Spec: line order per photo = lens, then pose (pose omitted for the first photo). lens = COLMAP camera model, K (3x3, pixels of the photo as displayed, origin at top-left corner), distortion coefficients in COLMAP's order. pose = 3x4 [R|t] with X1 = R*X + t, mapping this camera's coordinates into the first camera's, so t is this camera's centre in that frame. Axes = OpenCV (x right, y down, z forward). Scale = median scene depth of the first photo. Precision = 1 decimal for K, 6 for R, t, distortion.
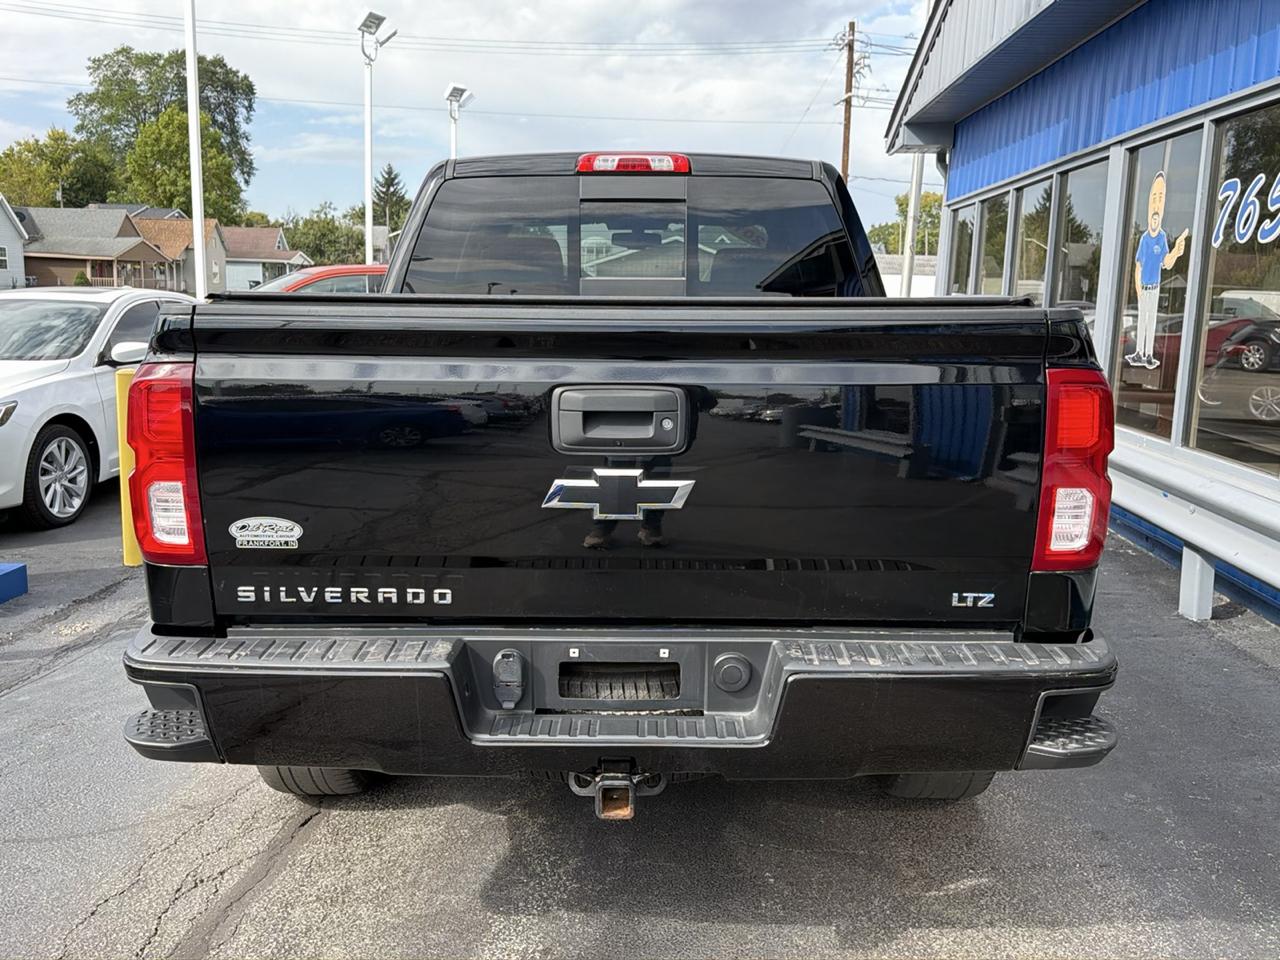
lens RADIAL K [[1150.2, 0, 637.1], [0, 1150.2, 485.3], [0, 0, 1]] dist [0.083218, -0.143825]
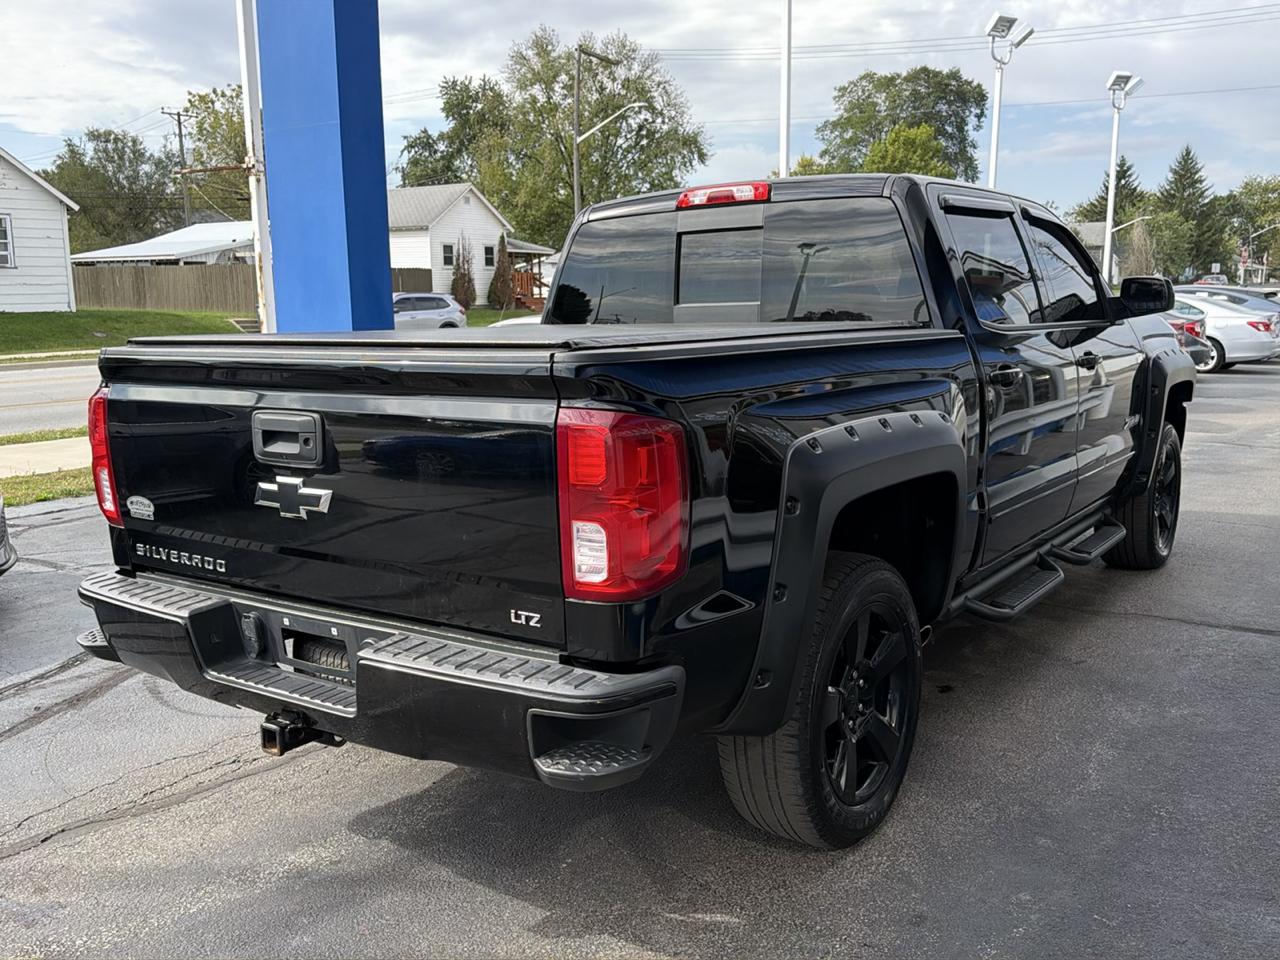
lens RADIAL K [[1150.2, 0, 637.1], [0, 1150.2, 485.3], [0, 0, 1]] dist [0.083218, -0.143825]
pose [[0.822344, 0.063801, -0.565402, 0.740265], [-0.065365, 0.997708, 0.017513, -0.038386], [0.565223, 0.022556, 0.824630, 0.129646]]
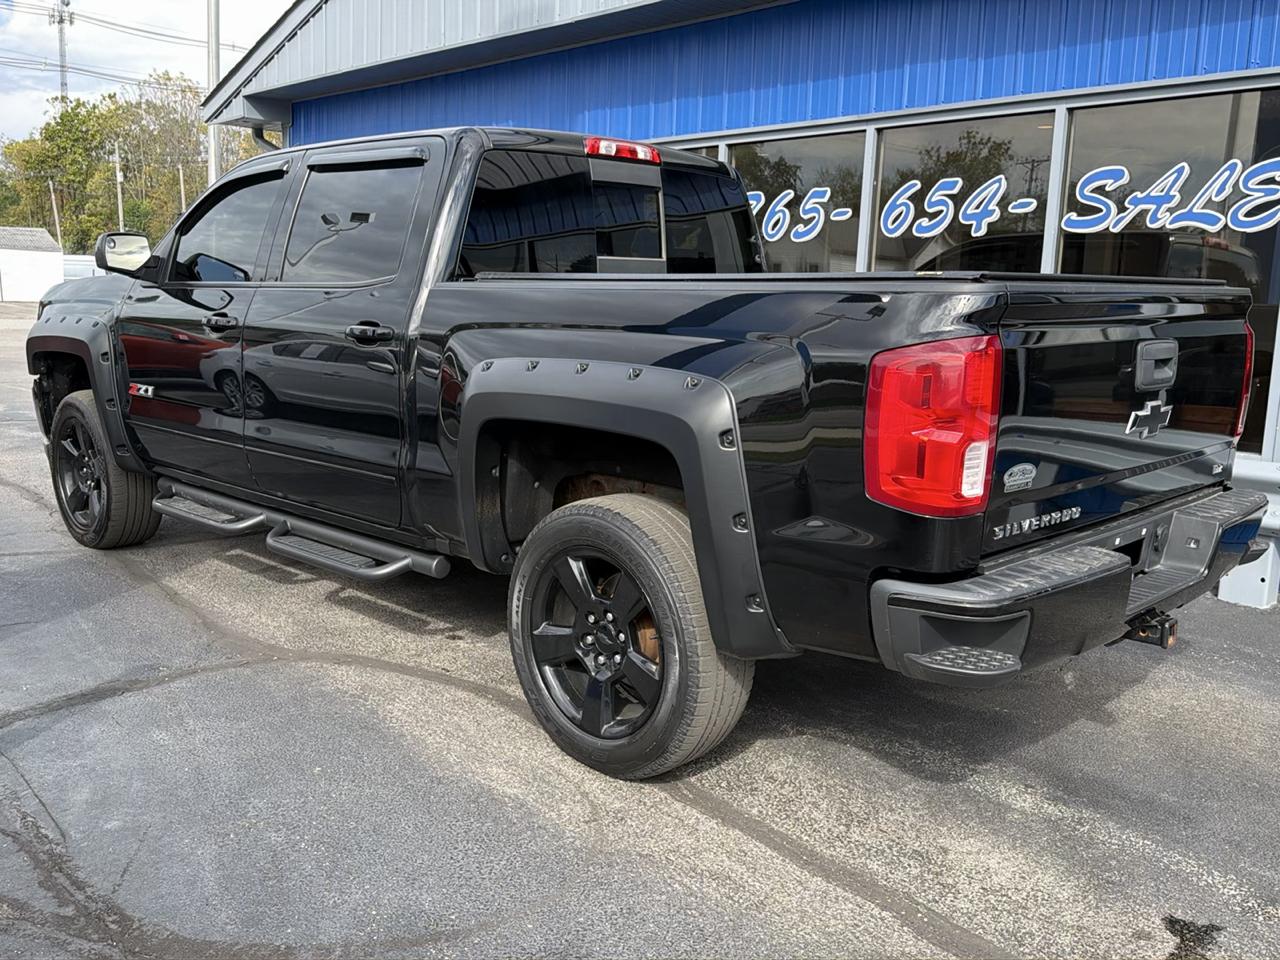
lens RADIAL K [[1150.2, 0, 637.1], [0, 1150.2, 485.3], [0, 0, 1]] dist [0.083218, -0.143825]
pose [[0.688320, -0.118309, 0.715694, -1.086824], [0.104664, 0.992484, 0.063404, -0.050467], [-0.717817, 0.031265, 0.695530, 0.345751]]
